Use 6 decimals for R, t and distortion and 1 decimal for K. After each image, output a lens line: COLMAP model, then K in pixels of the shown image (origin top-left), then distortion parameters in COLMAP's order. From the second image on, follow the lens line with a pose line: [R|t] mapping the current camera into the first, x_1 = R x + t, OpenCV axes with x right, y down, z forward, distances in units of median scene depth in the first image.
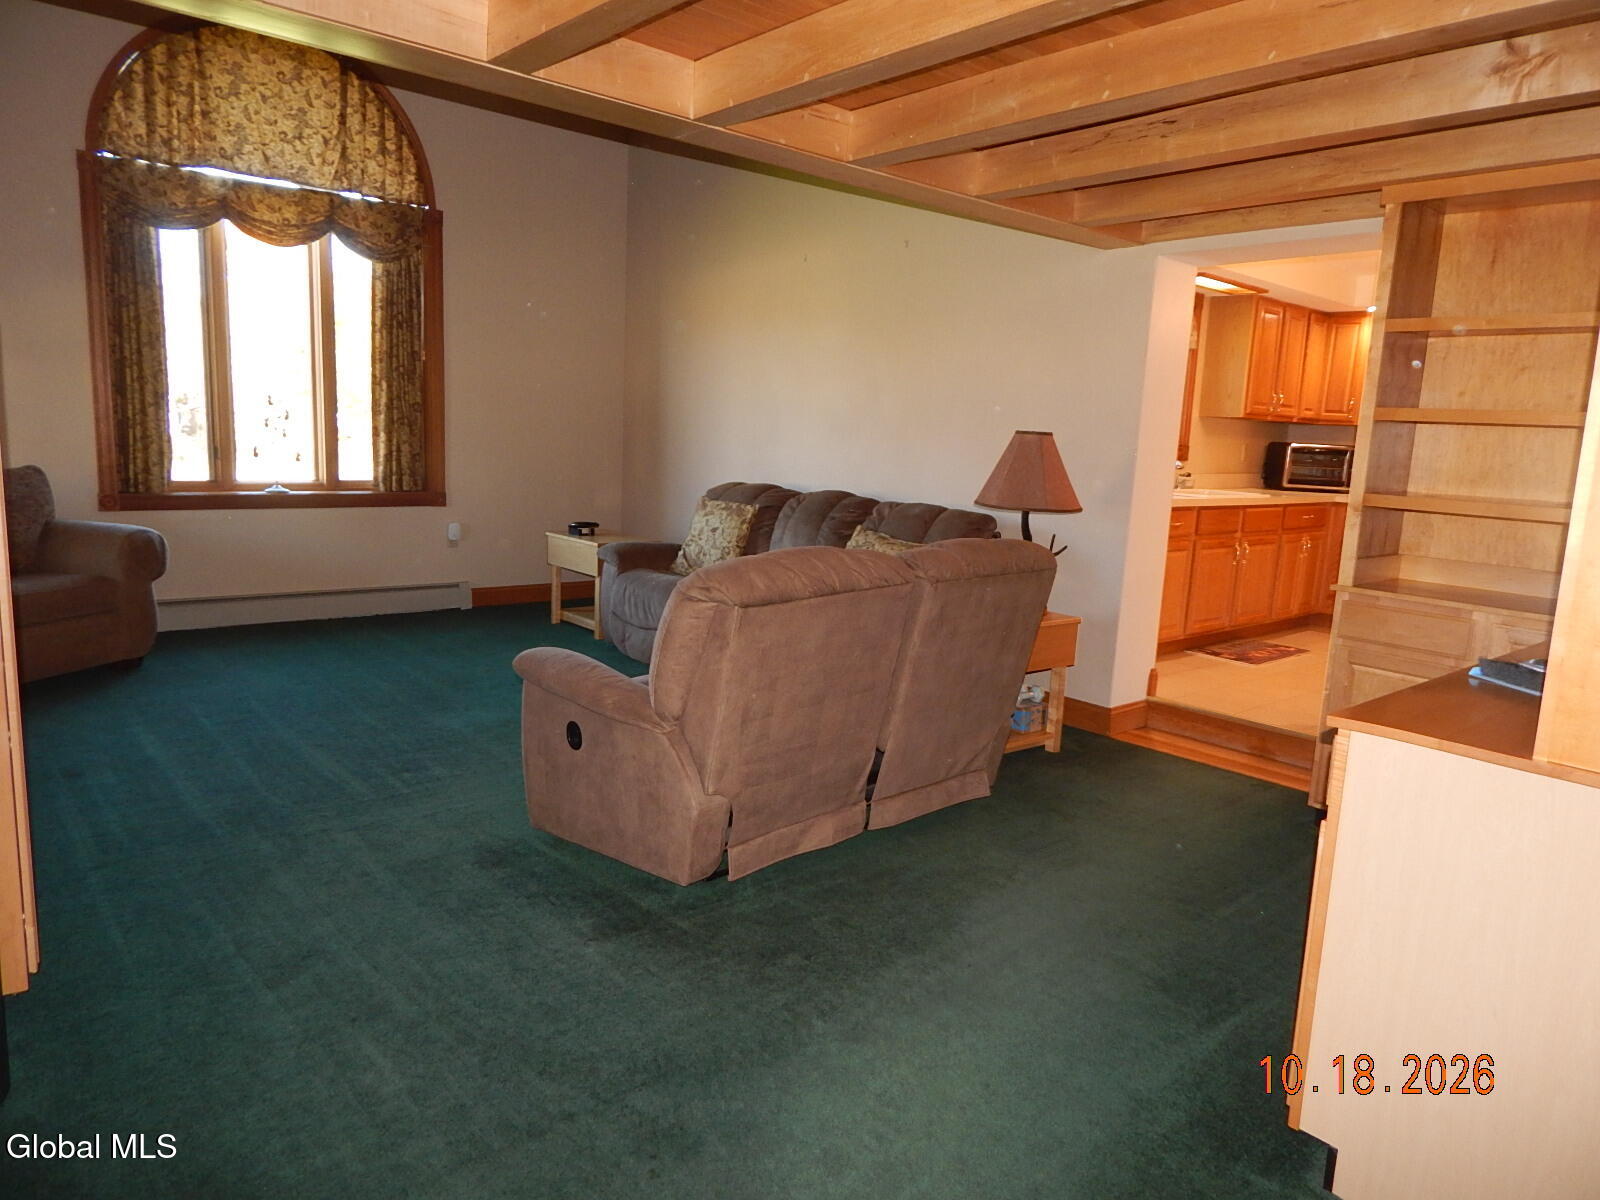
lens RADIAL K [[1040.9, 0, 800.0], [0, 1040.9, 600.0], [0, 0, 1]] dist [-0.002729, -0.007140]
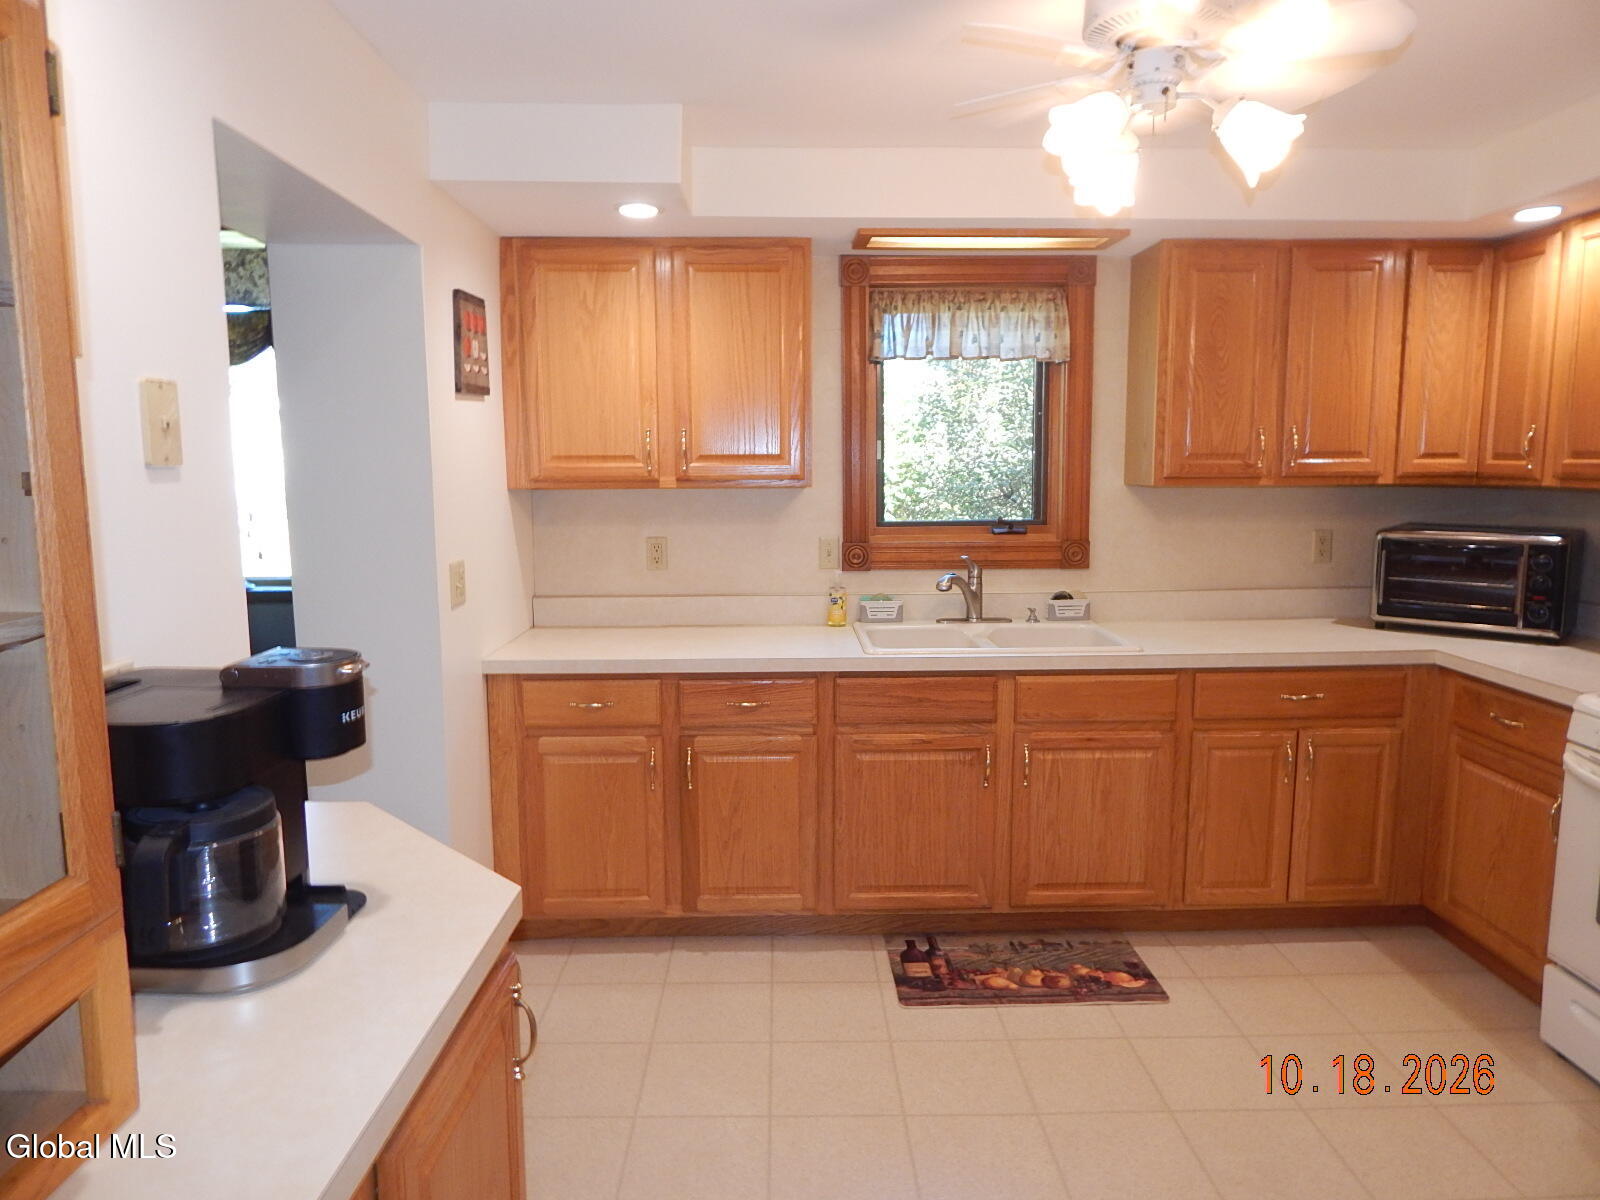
lens RADIAL K [[1040.9, 0, 800.0], [0, 1040.9, 600.0], [0, 0, 1]] dist [-0.002729, -0.007140]
pose [[0.765887, 0.035356, -0.642002, 0.675647], [-0.062679, 0.997837, -0.019822, -0.109756], [0.639913, 0.055422, 0.766446, 0.560019]]
